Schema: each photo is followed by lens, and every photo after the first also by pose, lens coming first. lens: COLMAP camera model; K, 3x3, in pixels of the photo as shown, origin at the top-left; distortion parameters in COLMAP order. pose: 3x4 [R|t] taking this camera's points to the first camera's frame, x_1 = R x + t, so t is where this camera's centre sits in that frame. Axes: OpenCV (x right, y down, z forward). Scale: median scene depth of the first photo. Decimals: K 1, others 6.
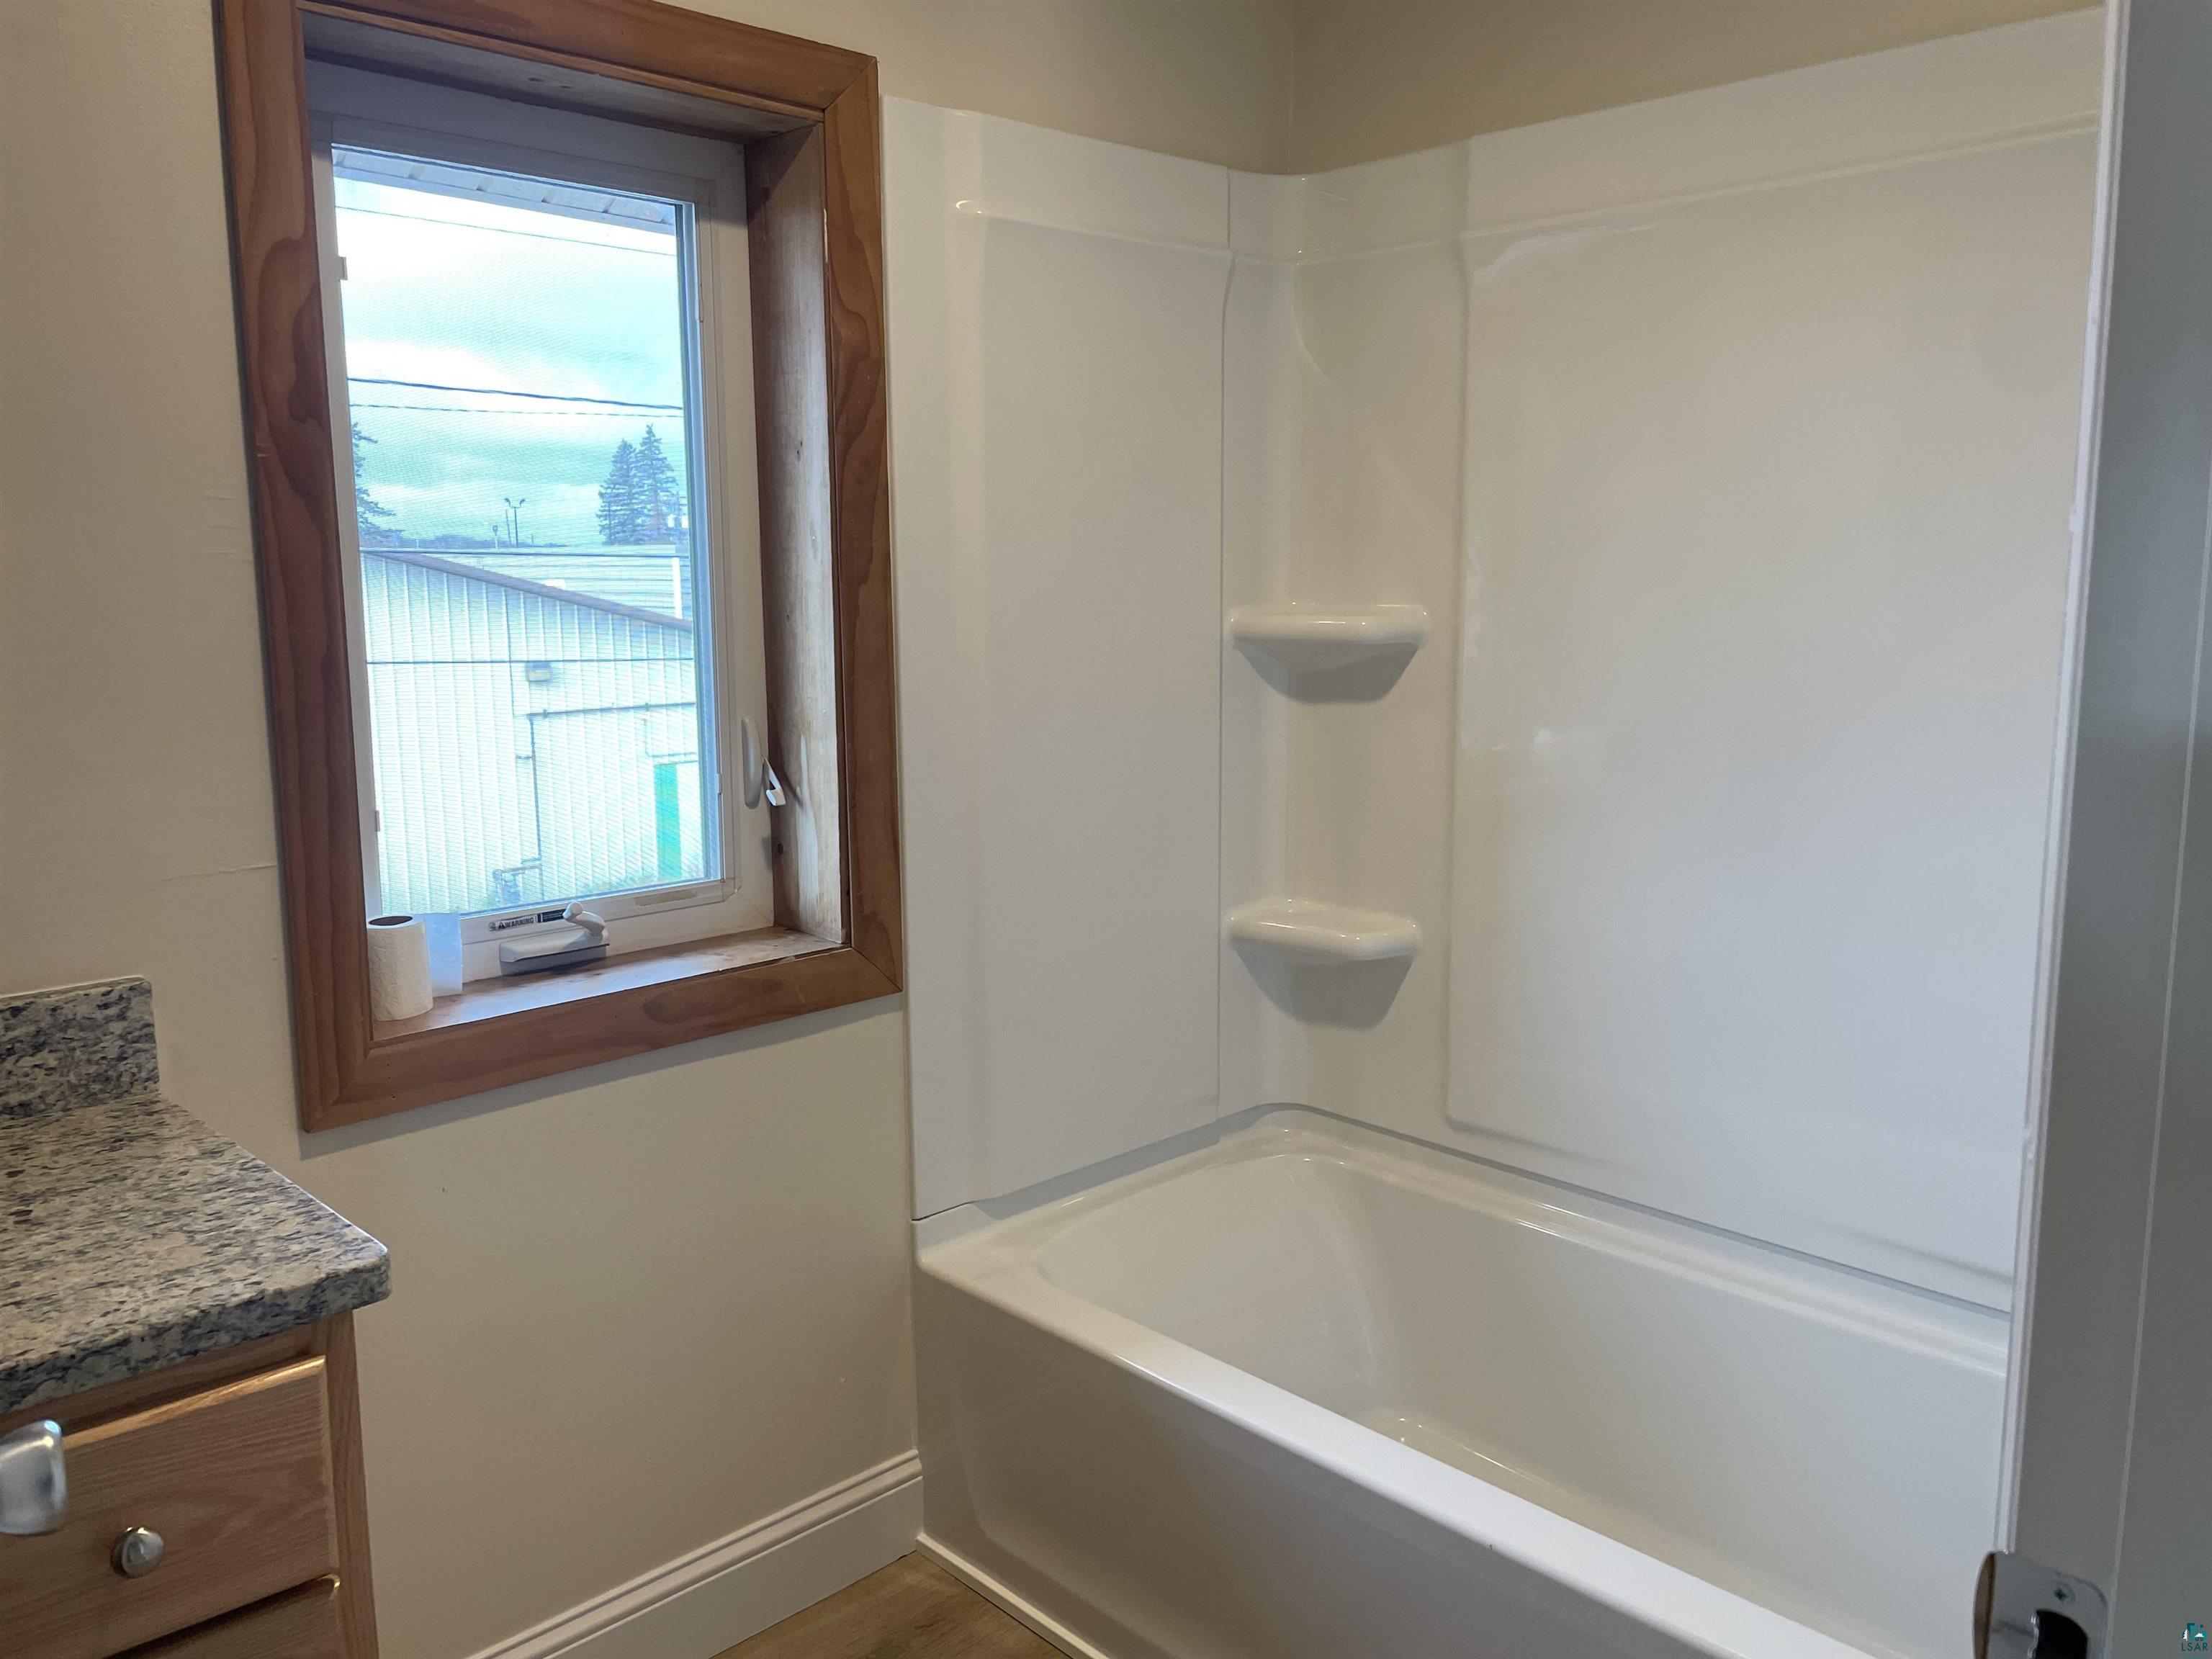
lens RADIAL K [[1662.9, 0, 1114.7], [0, 1662.9, 825.1], [0, 0, 1]] dist [0.086795, -0.111493]
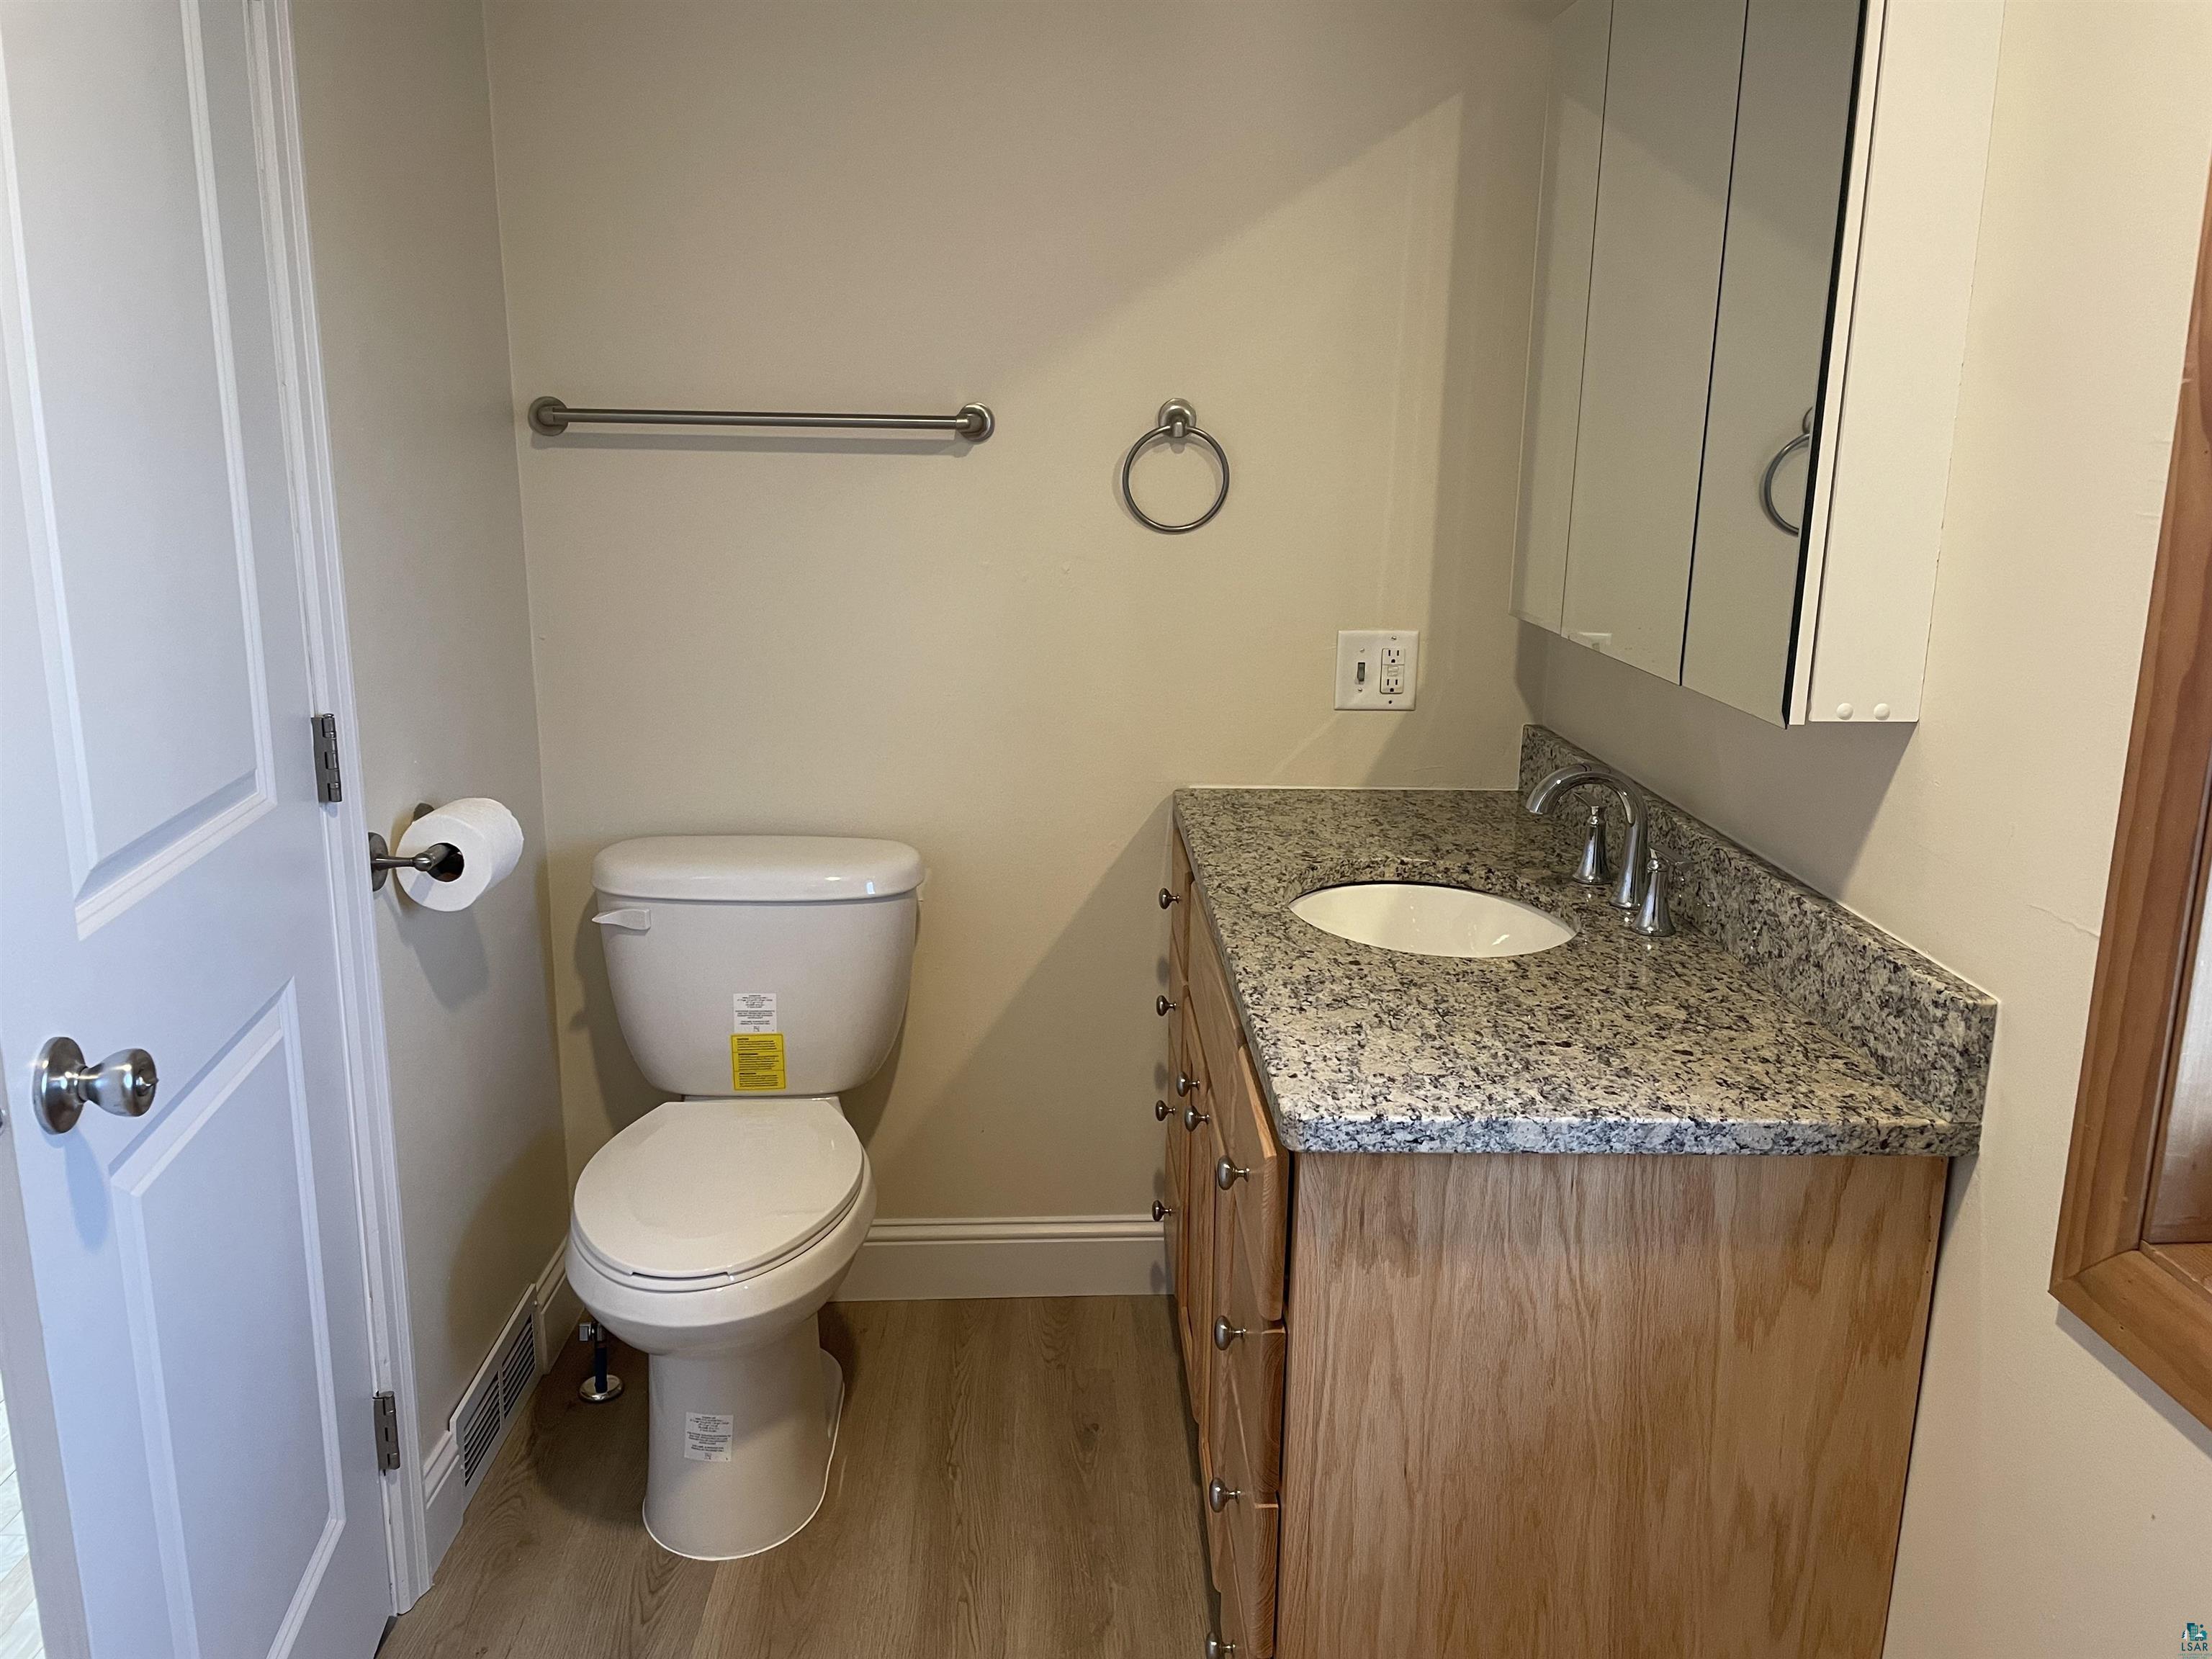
lens RADIAL K [[1662.9, 0, 1114.7], [0, 1662.9, 825.1], [0, 0, 1]] dist [0.086795, -0.111493]
pose [[-0.677317, 0.167324, -0.716411, 0.346799], [-0.122590, 0.934509, 0.334163, -0.237484], [0.725406, 0.314159, -0.612446, 1.223288]]
